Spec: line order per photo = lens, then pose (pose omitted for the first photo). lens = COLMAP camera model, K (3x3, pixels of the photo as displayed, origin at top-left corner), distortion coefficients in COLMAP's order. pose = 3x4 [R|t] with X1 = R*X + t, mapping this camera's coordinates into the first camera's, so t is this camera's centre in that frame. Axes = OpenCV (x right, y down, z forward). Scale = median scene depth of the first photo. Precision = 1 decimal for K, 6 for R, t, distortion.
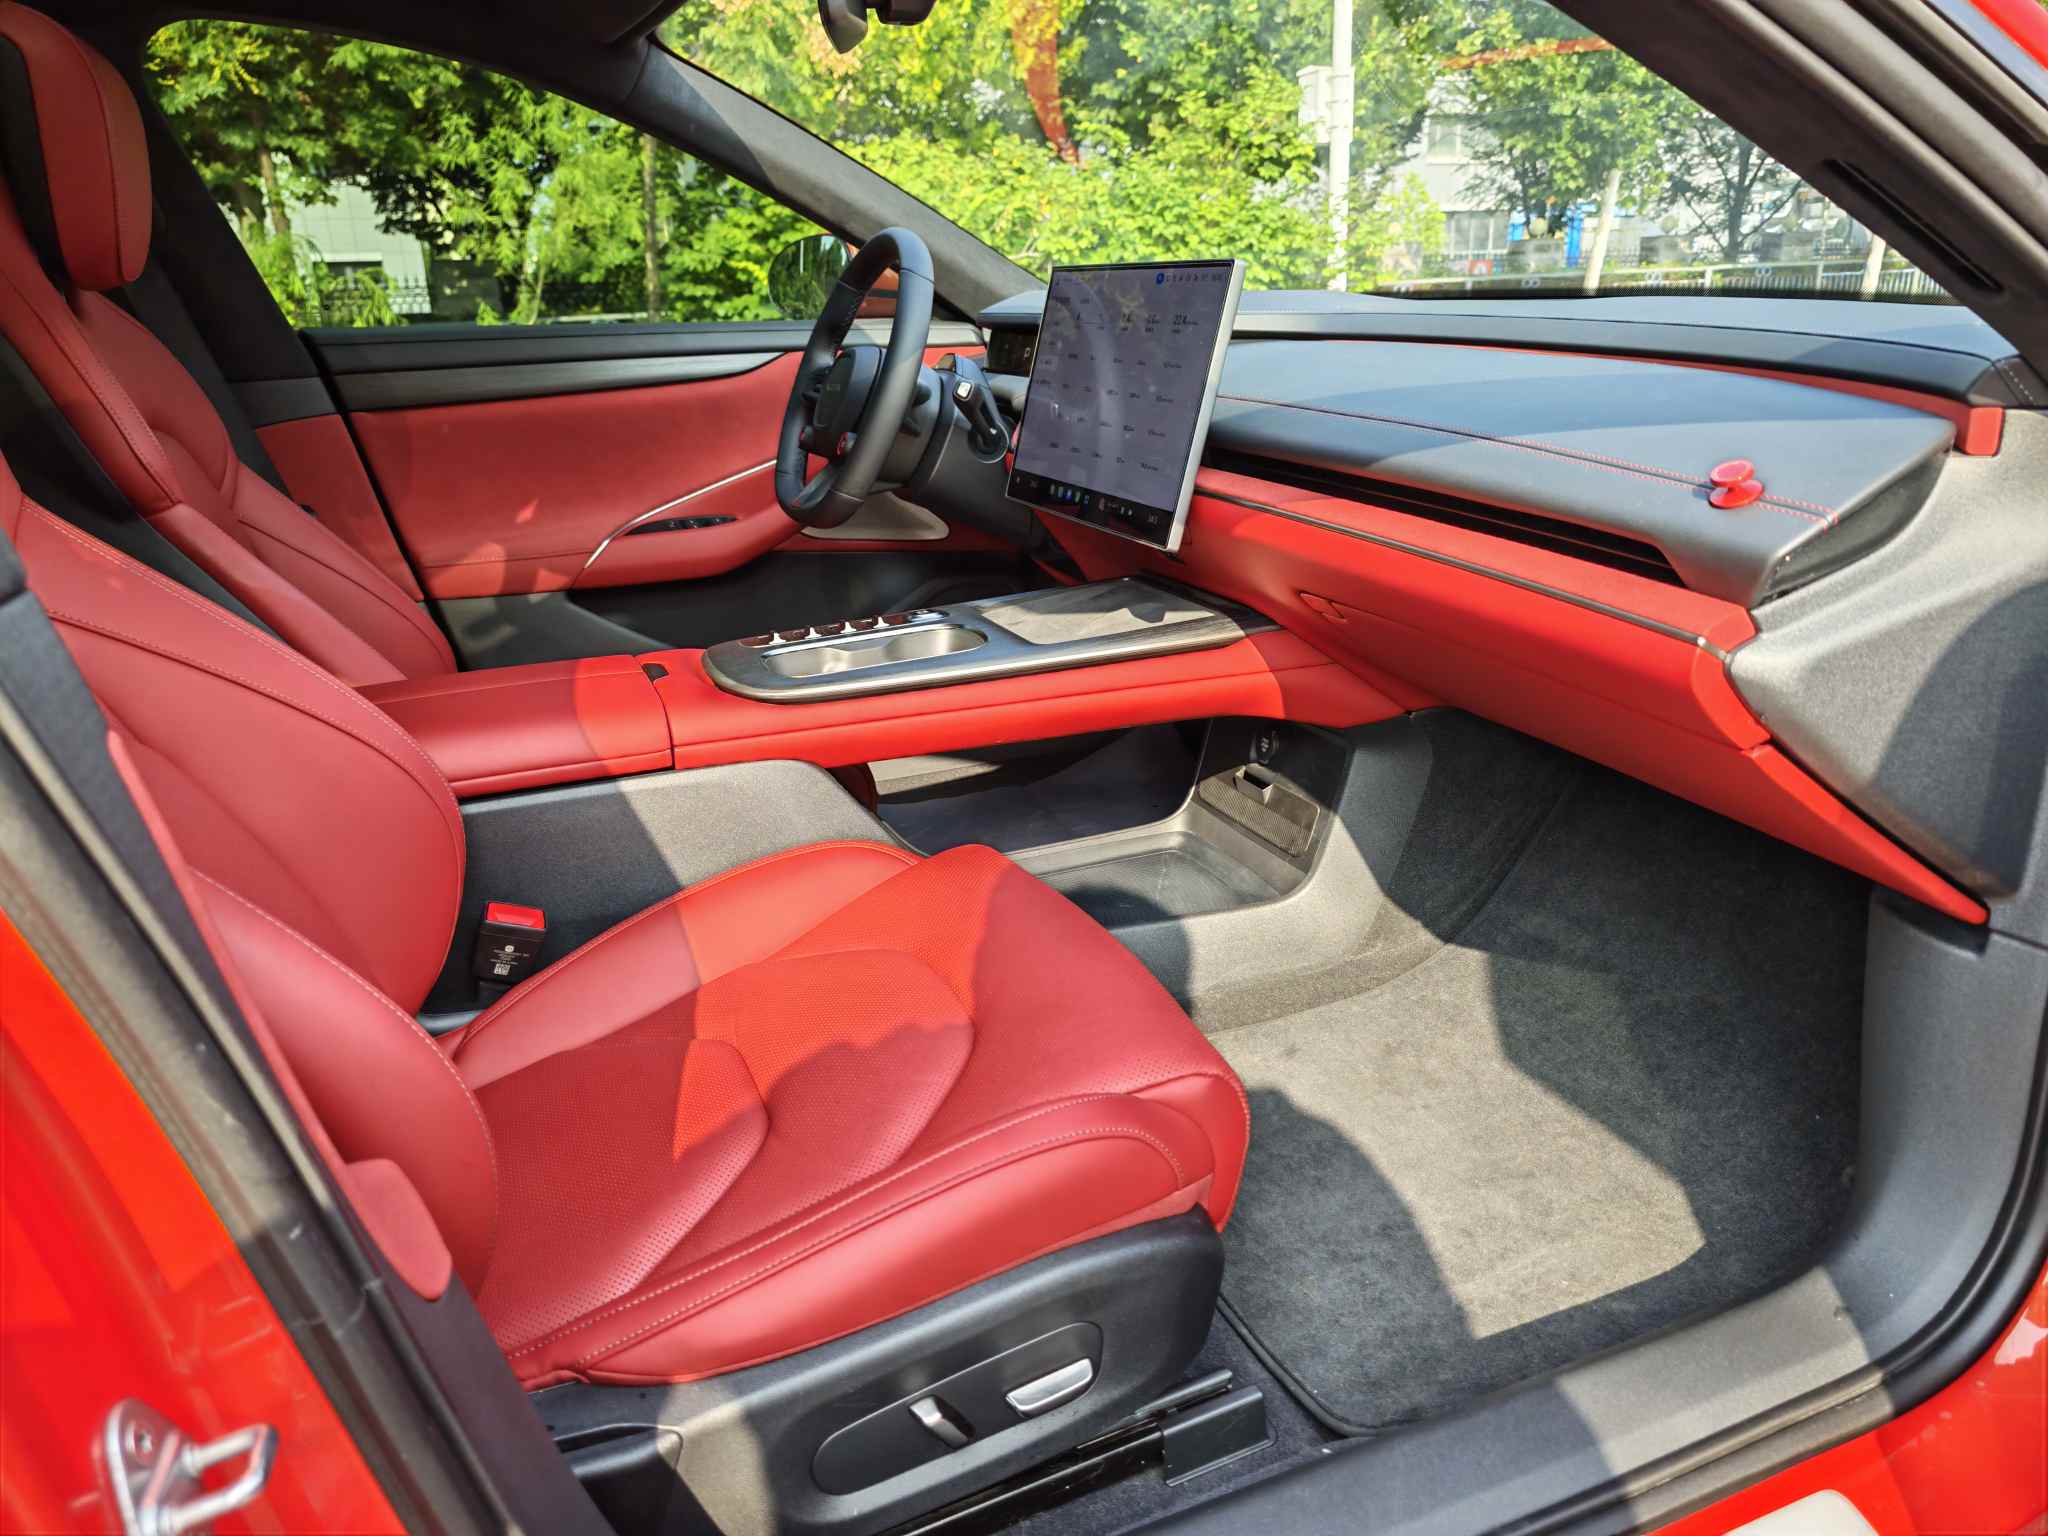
lens RADIAL K [[1376.9, 0, 1025.9], [0, 1376.9, 764.3], [0, 0, 1]] dist [-0.031809, 0.001075]
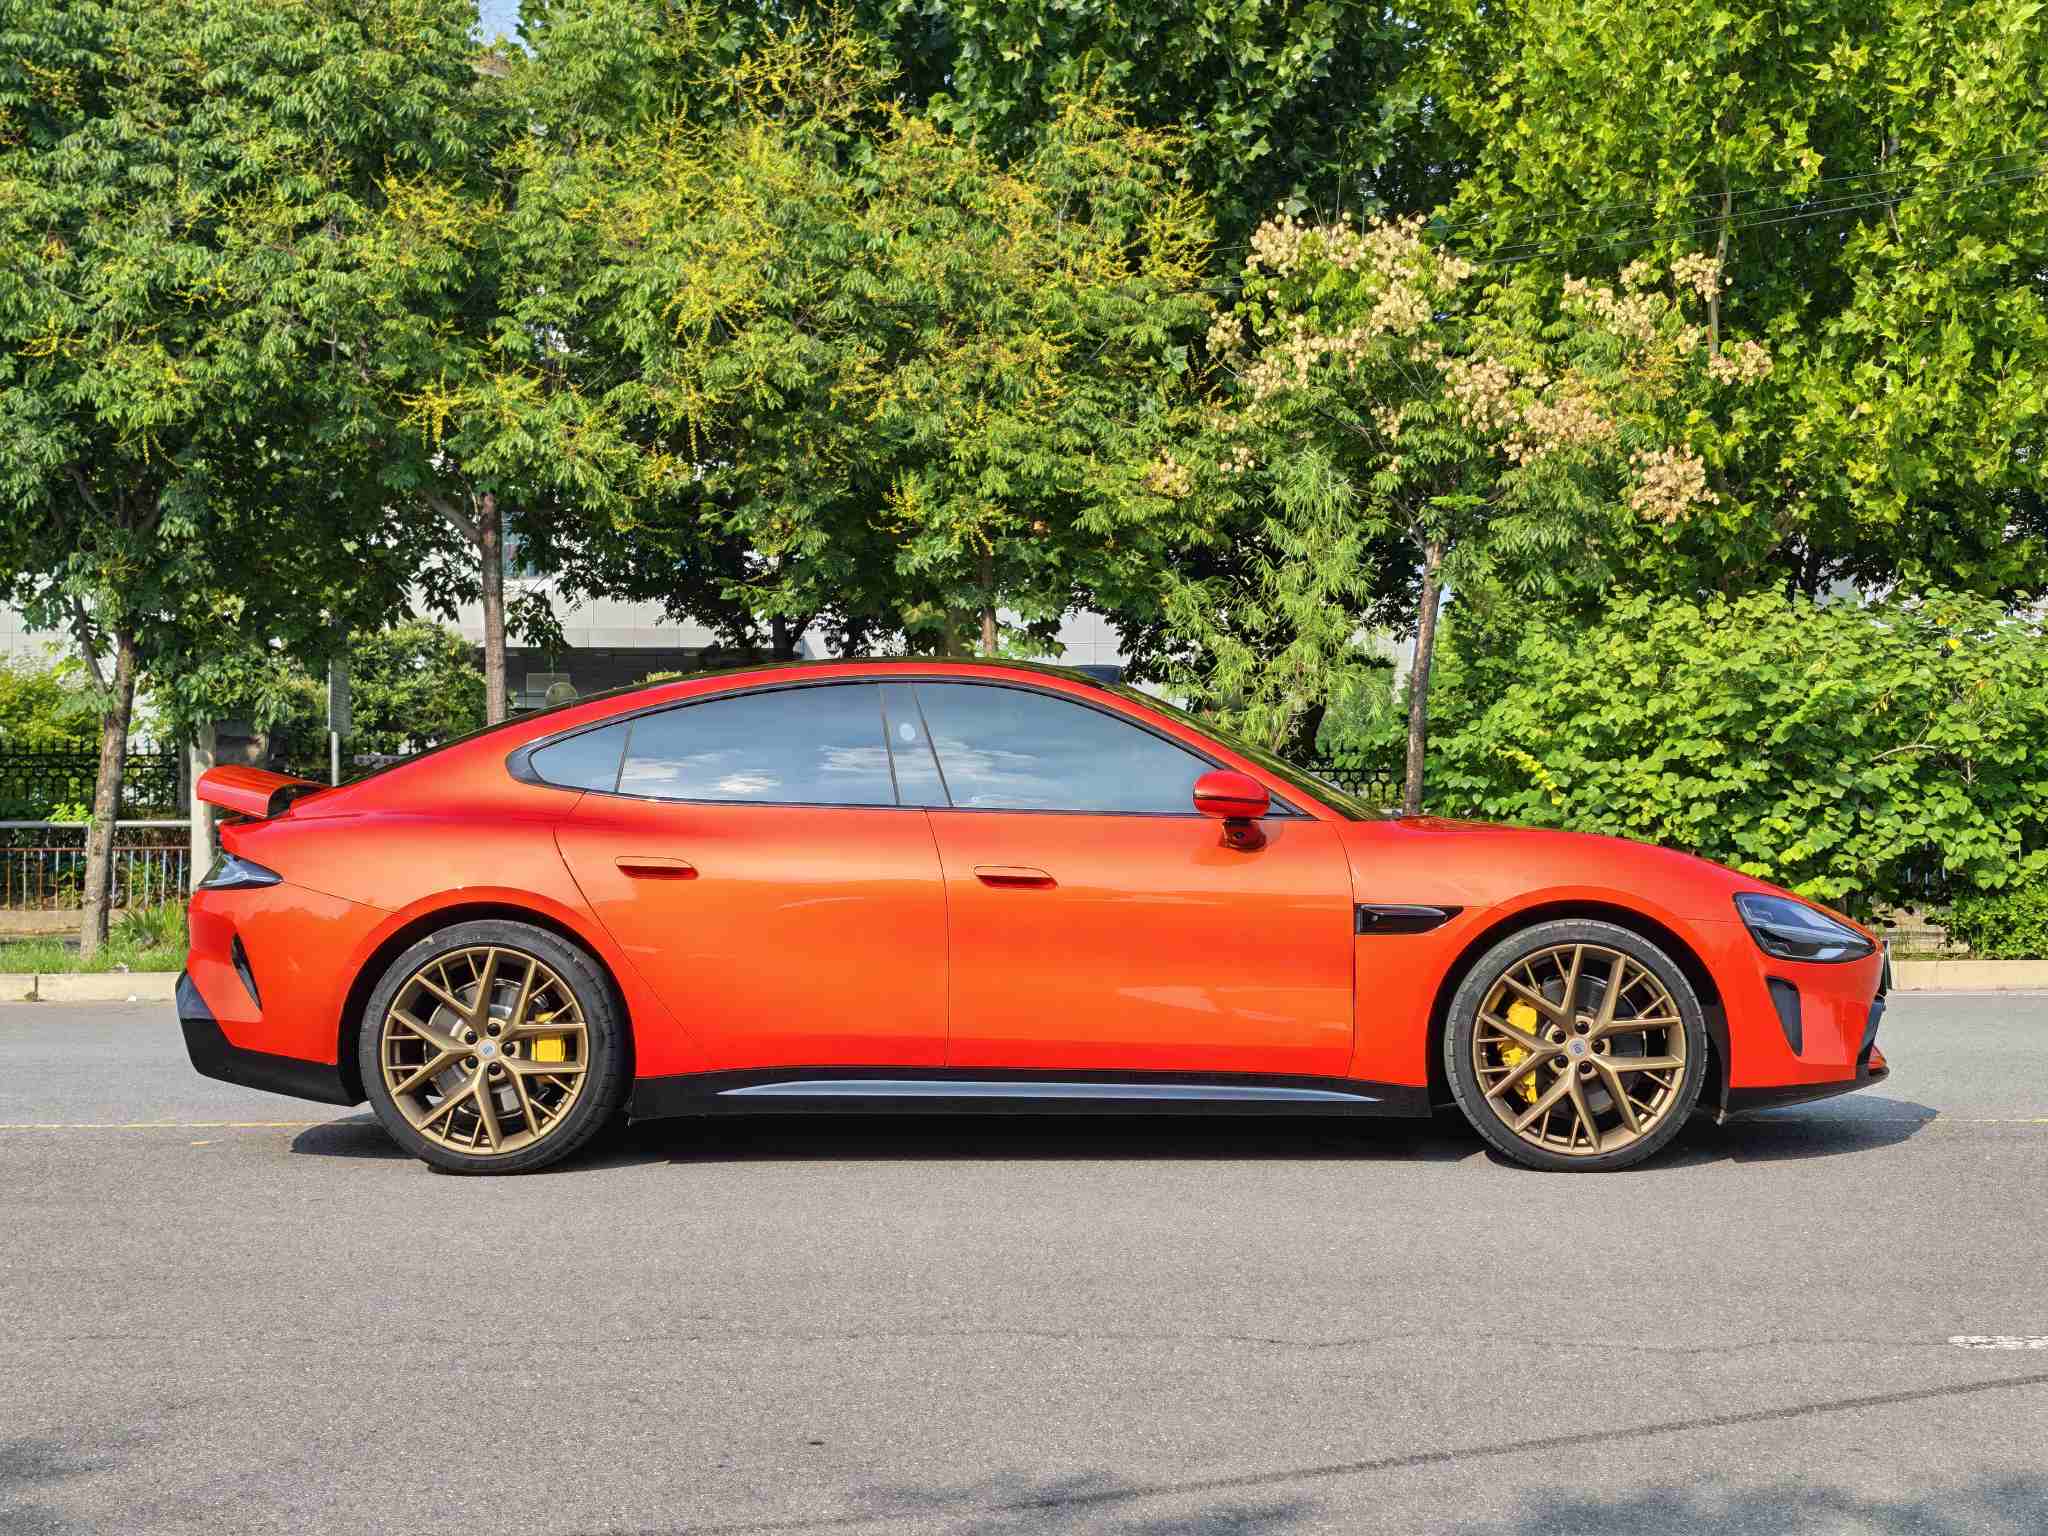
lens RADIAL K [[3221.4, 0, 1024.0], [0, 3221.4, 768.0], [0, 0, 1]] dist [-0.001600, 0.000000]
pose [[0.897819, 0.021720, -0.439829, 0.336492], [-0.165037, 0.942584, -0.290340, 0.216345], [0.408270, 0.333261, 0.849854, -0.652275]]
